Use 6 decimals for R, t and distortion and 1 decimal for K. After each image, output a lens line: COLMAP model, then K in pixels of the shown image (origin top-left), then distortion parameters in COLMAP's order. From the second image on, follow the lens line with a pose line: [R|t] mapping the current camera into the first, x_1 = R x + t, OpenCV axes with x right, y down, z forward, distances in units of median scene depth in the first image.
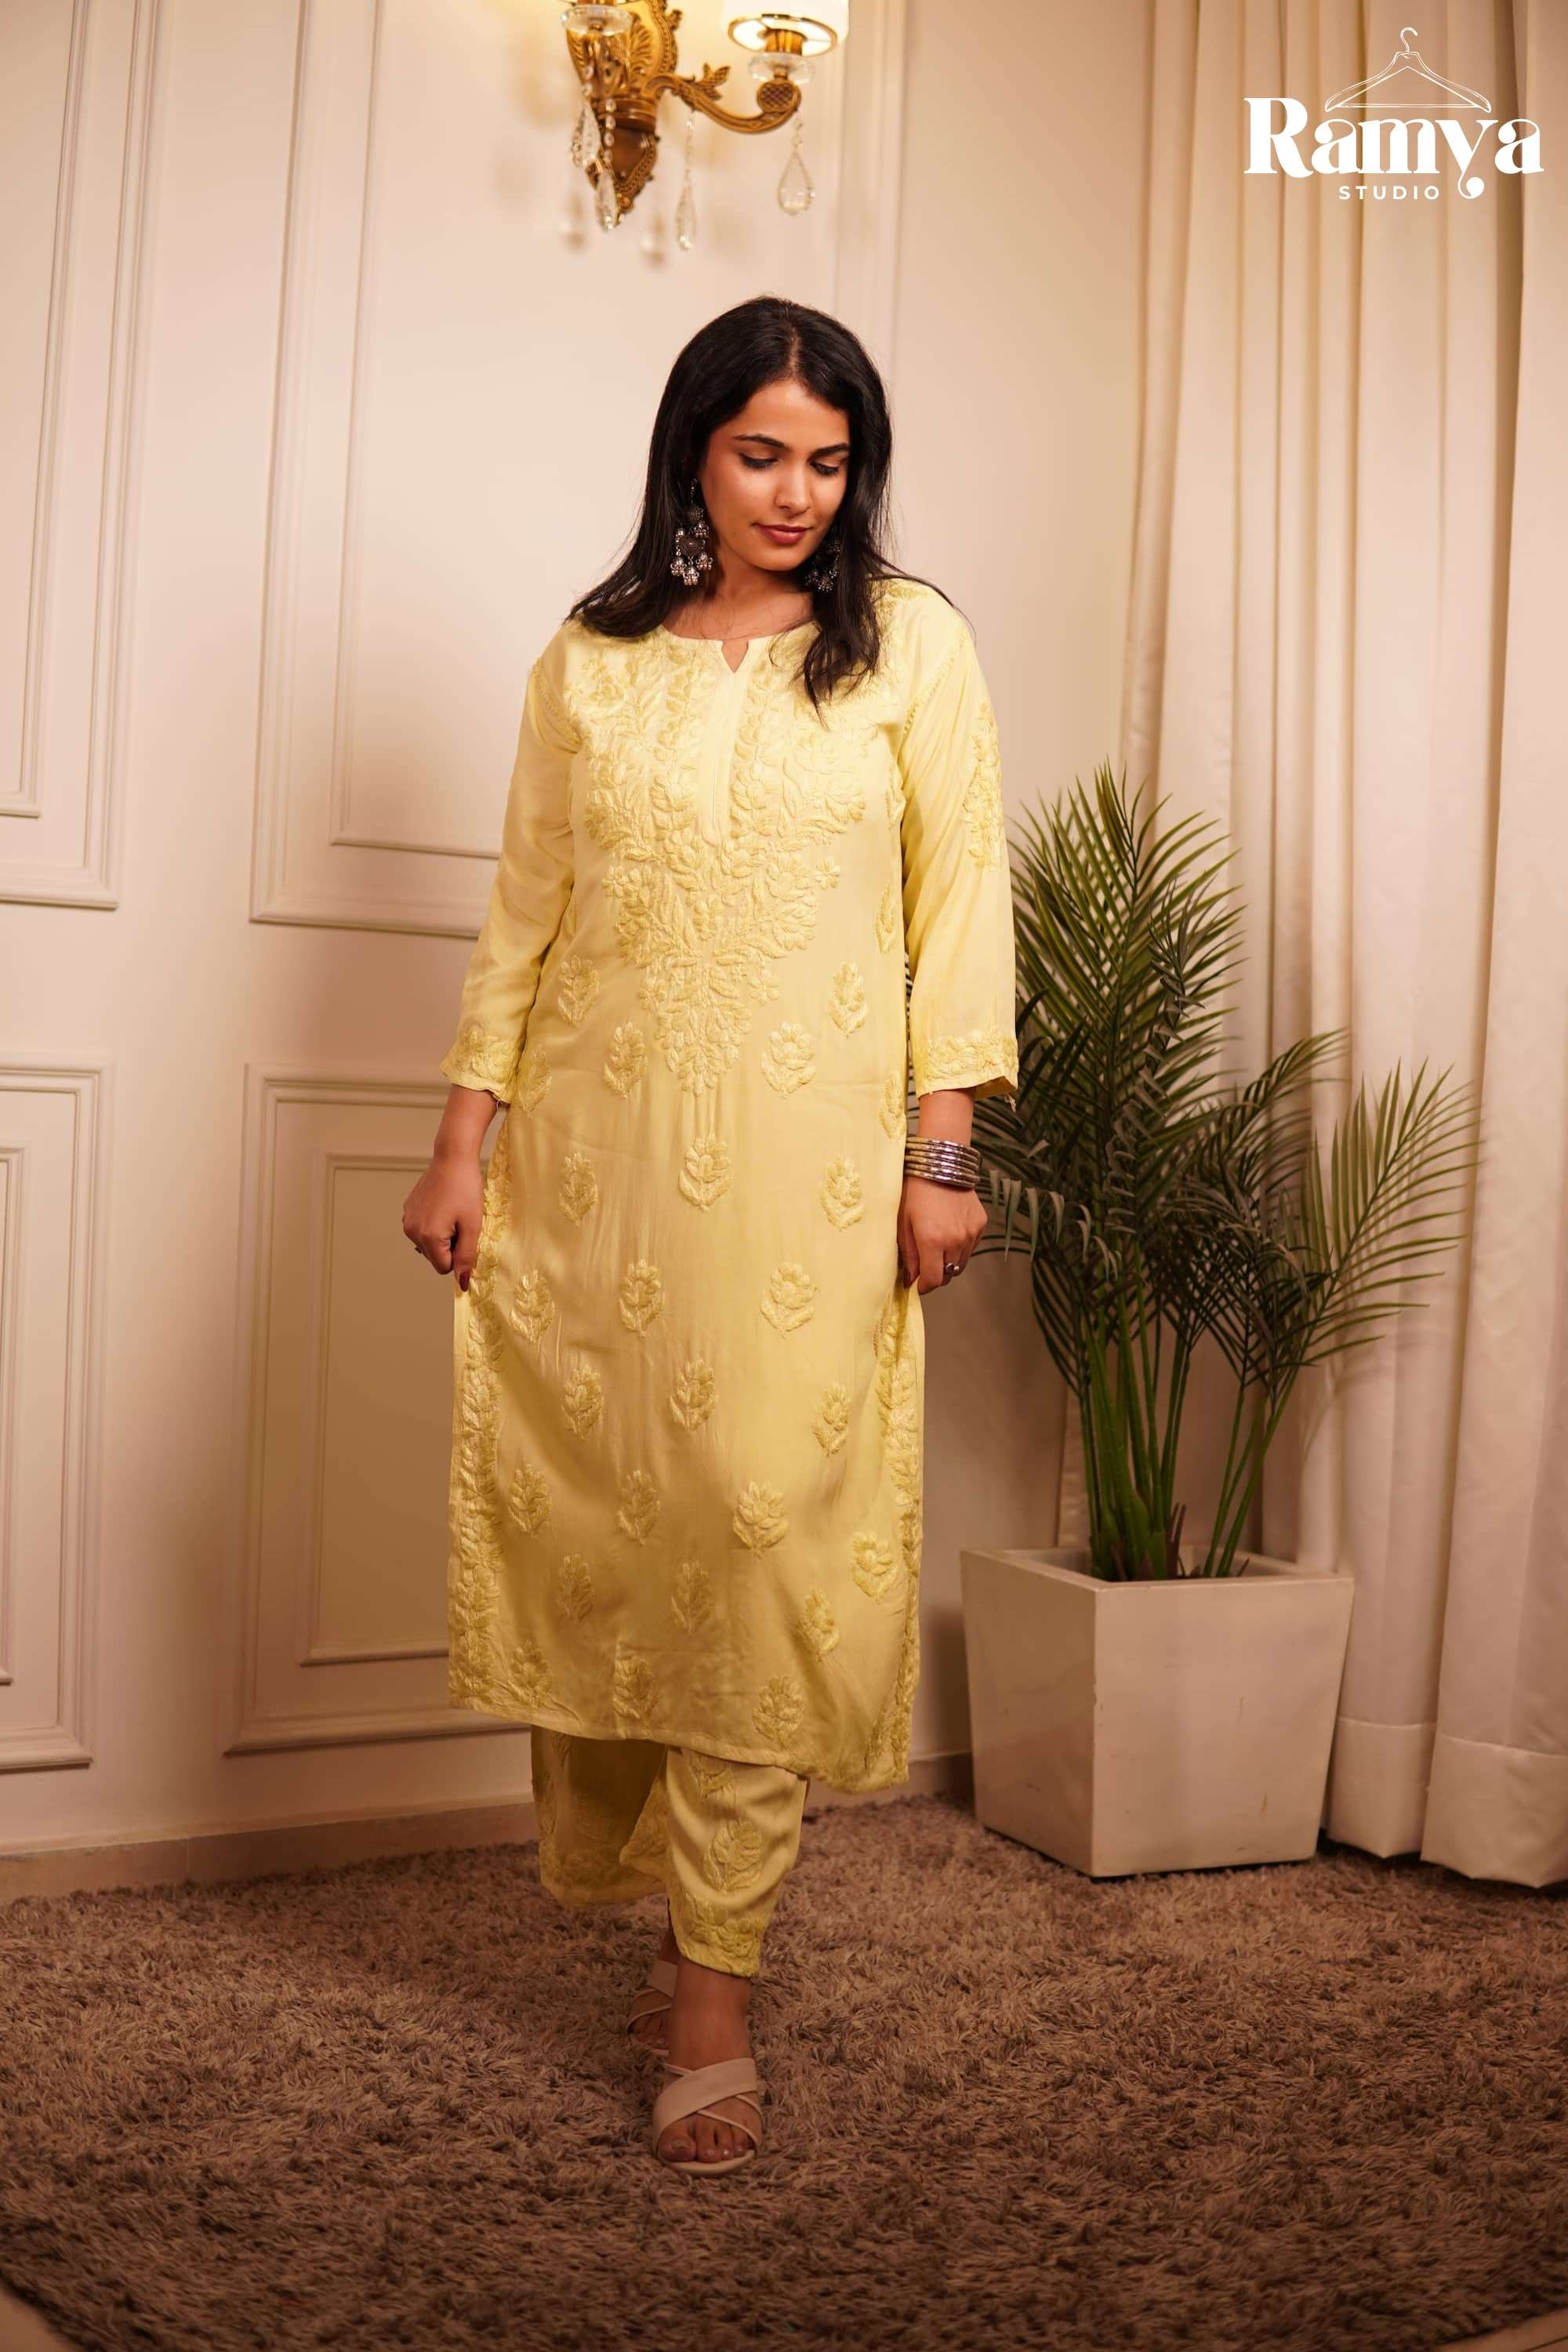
lens RADIAL K [[3207.6, 0, 790.1], [0, 3207.6, 1117.7], [0, 0, 1]] dist [-0.076285, -0.618917]
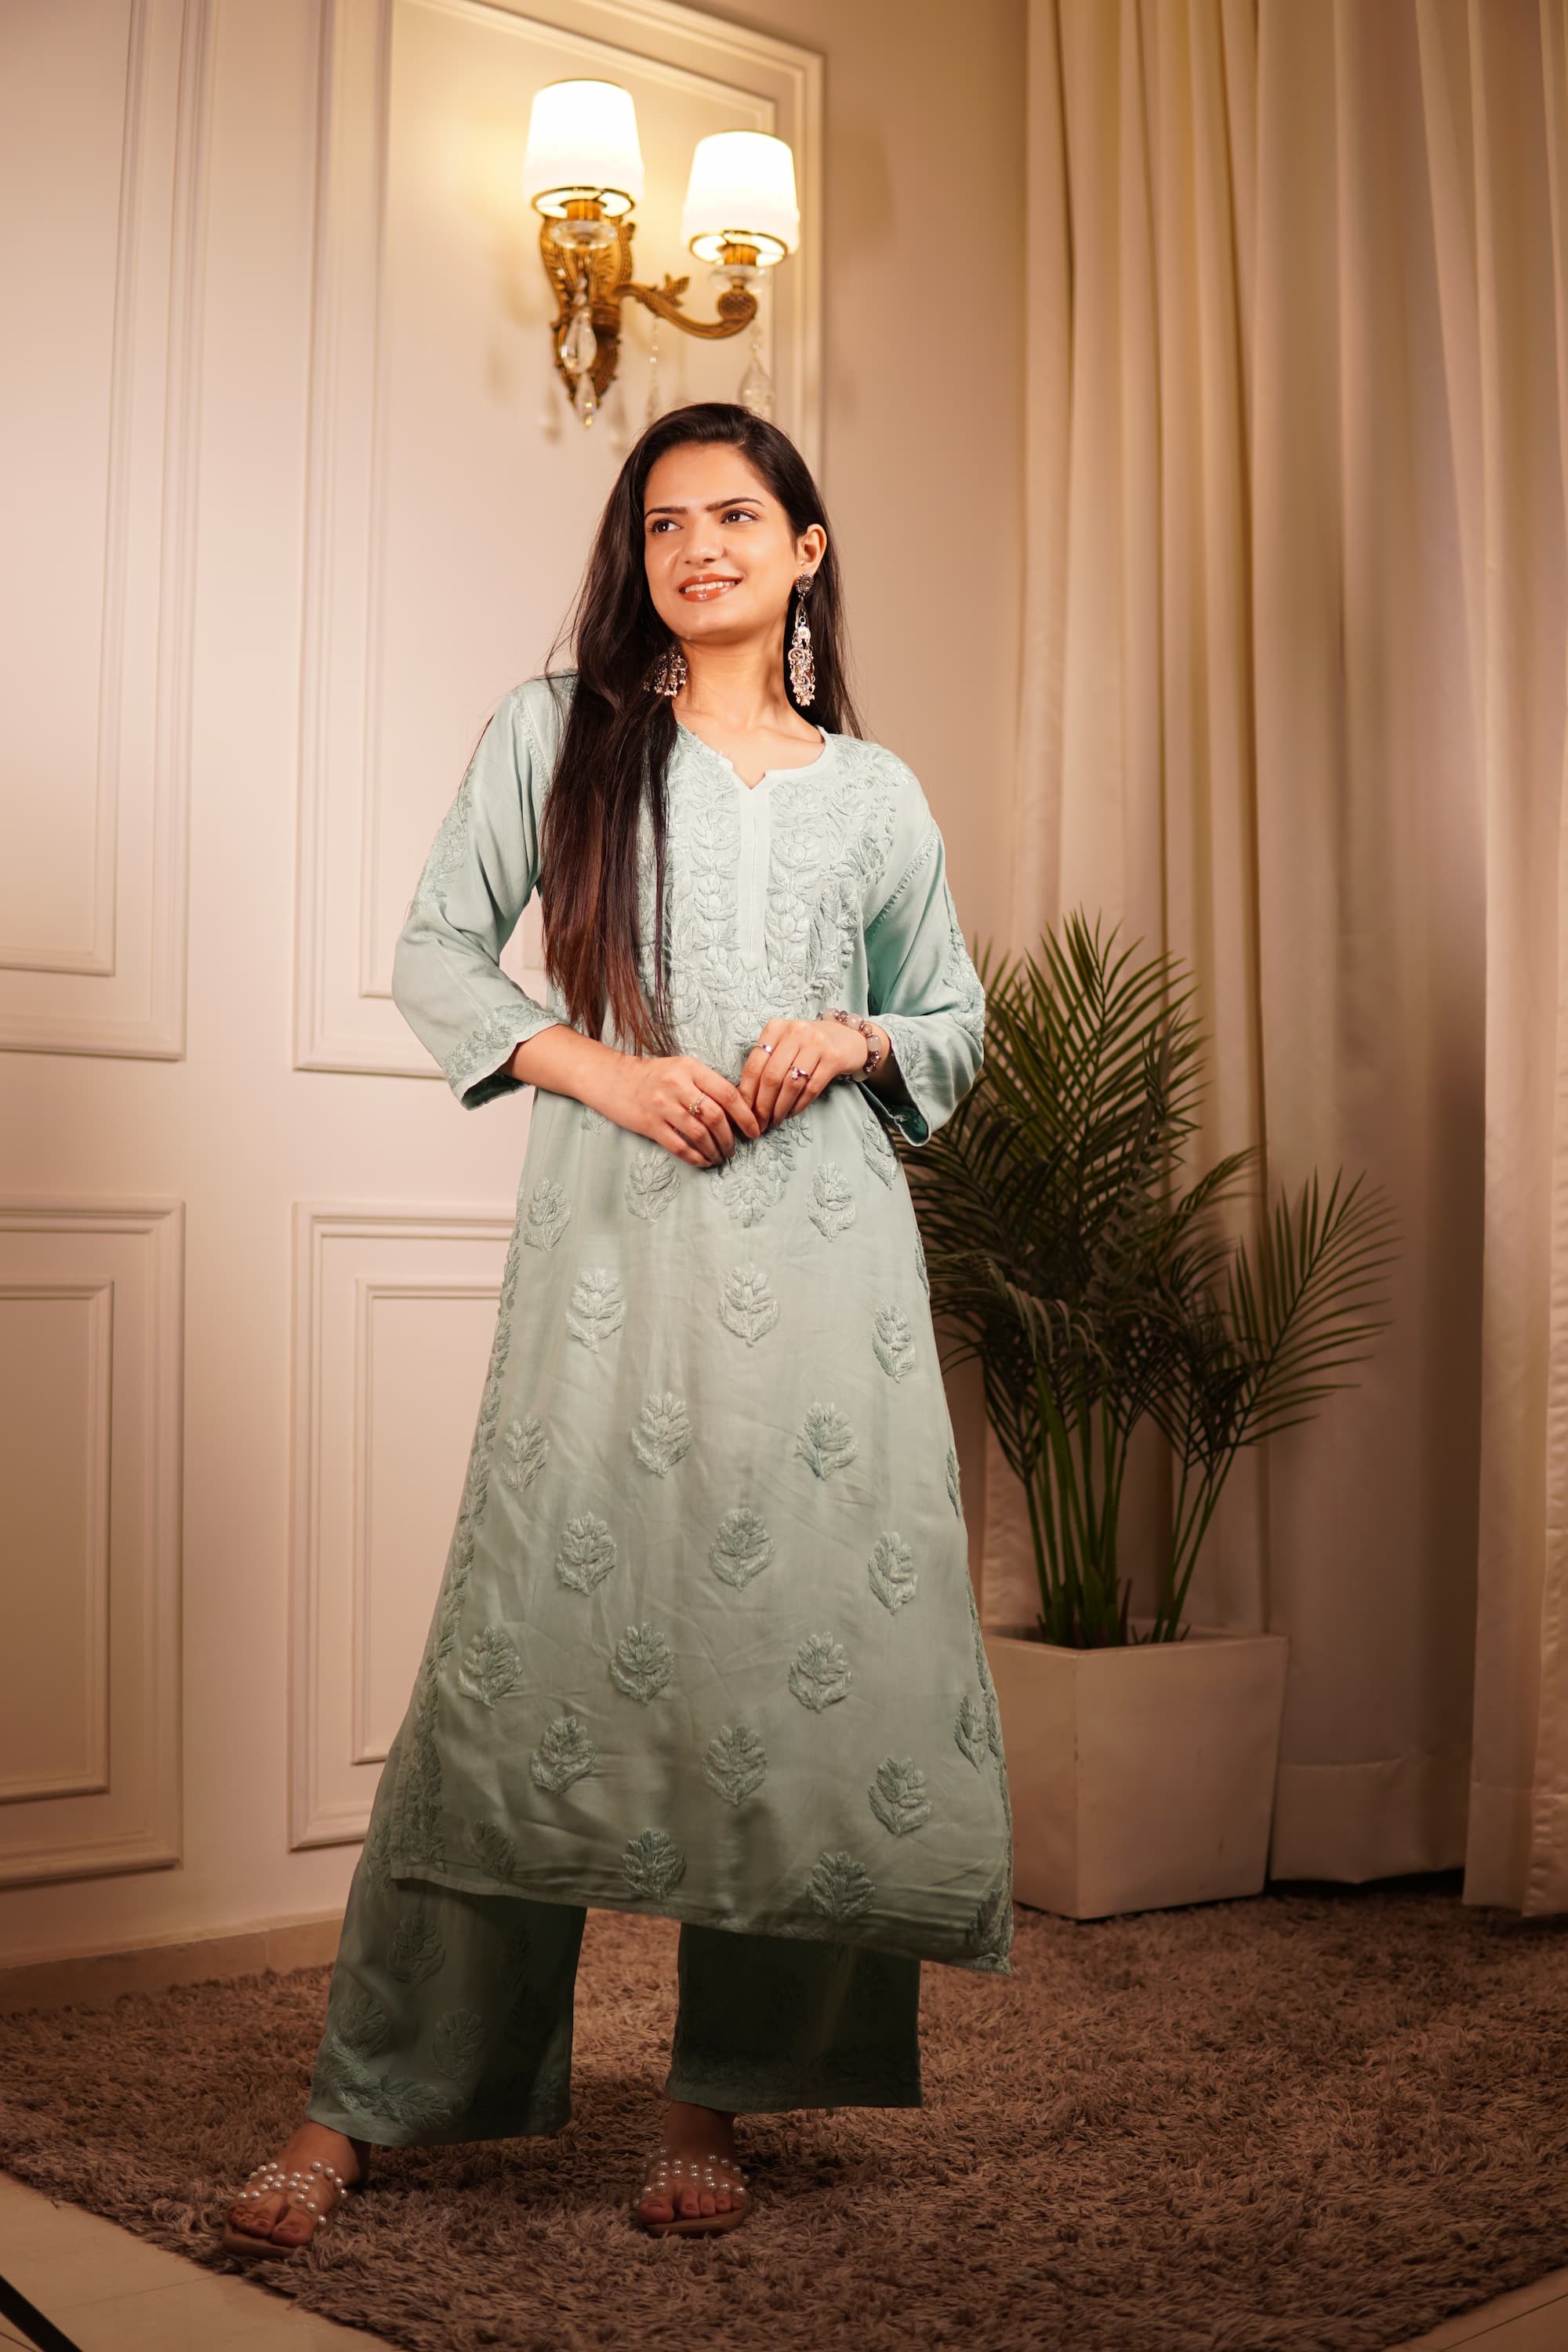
lens RADIAL K [[3207.6, 0, 790.1], [0, 3207.6, 1117.7], [0, 0, 1]] dist [-0.076285, -0.618917]
pose [[0.989792, -0.026710, 0.139994, -0.148162], [0.032498, 0.998702, -0.039222, 0.002069], [-0.138765, 0.043371, 0.989375, -0.082894]]
